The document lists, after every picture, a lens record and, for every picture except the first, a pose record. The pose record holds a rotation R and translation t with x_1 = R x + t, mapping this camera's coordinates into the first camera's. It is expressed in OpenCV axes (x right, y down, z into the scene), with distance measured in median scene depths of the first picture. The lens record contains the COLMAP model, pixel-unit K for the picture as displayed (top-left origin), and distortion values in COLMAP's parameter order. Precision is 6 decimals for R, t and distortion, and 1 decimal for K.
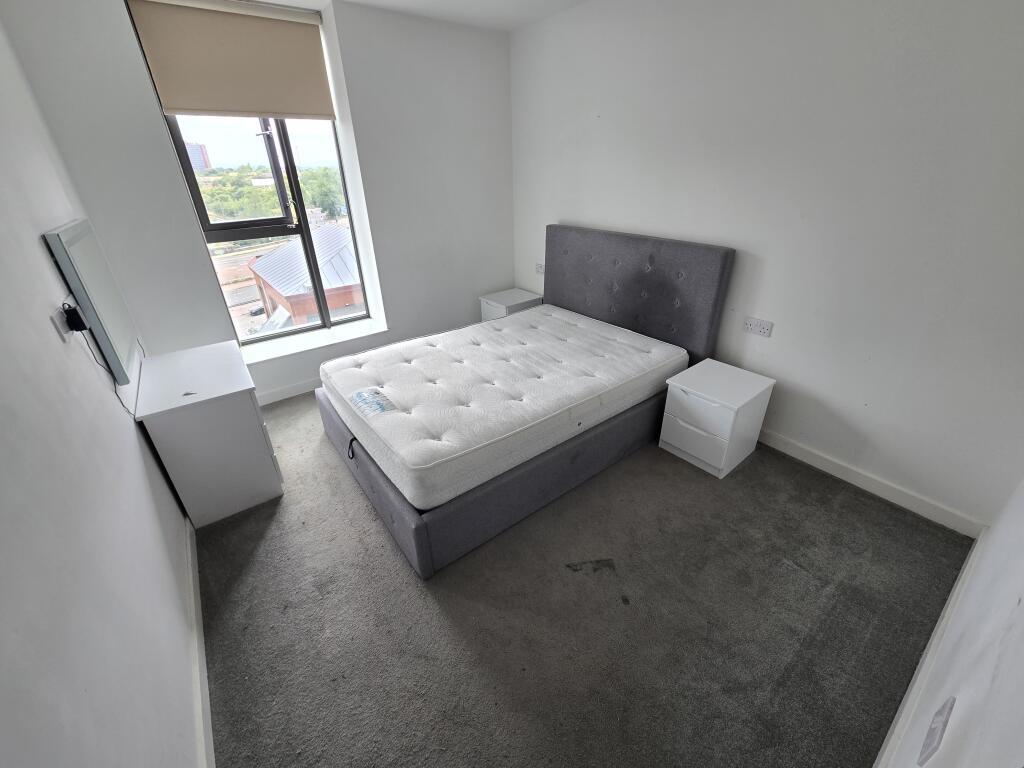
lens RADIAL K [[420.0, 0, 513.2], [0, 420.0, 374.7], [0, 0, 1]] dist [-0.002457, 0.000319]
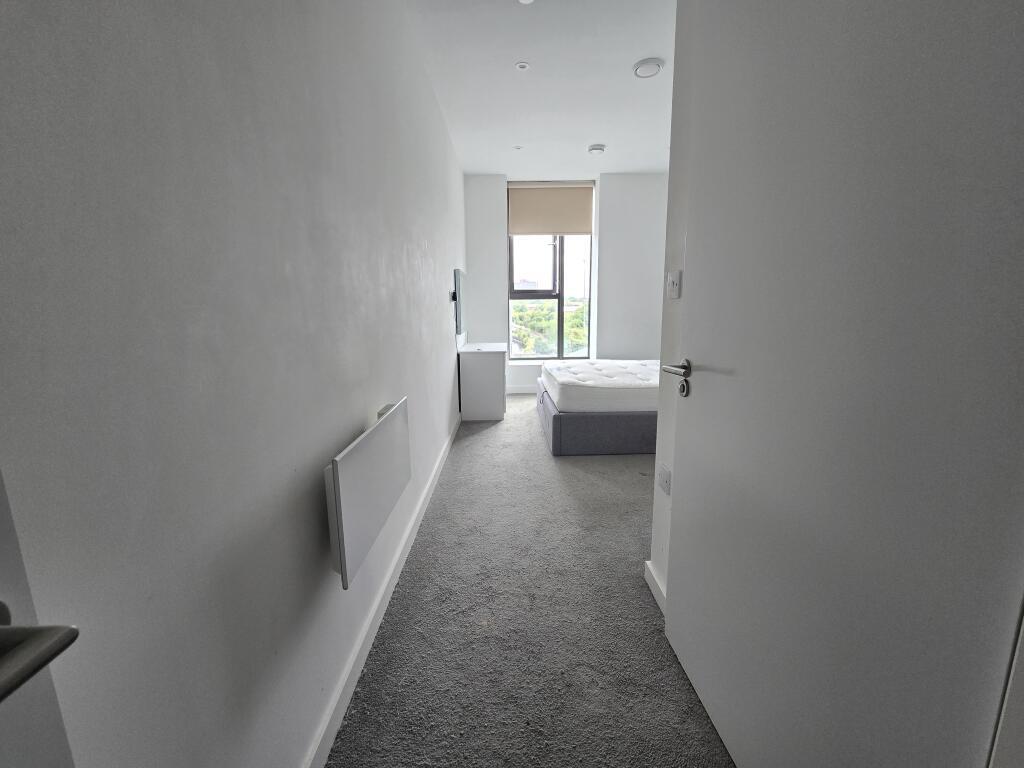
lens RADIAL K [[420.0, 0, 513.2], [0, 420.0, 374.7], [0, 0, 1]] dist [-0.002457, 0.000319]
pose [[0.807782, 0.114358, -0.578282, 0.429423], [-0.270687, 0.943418, -0.191548, 0.392801], [0.523656, 0.311263, 0.793032, -0.383584]]
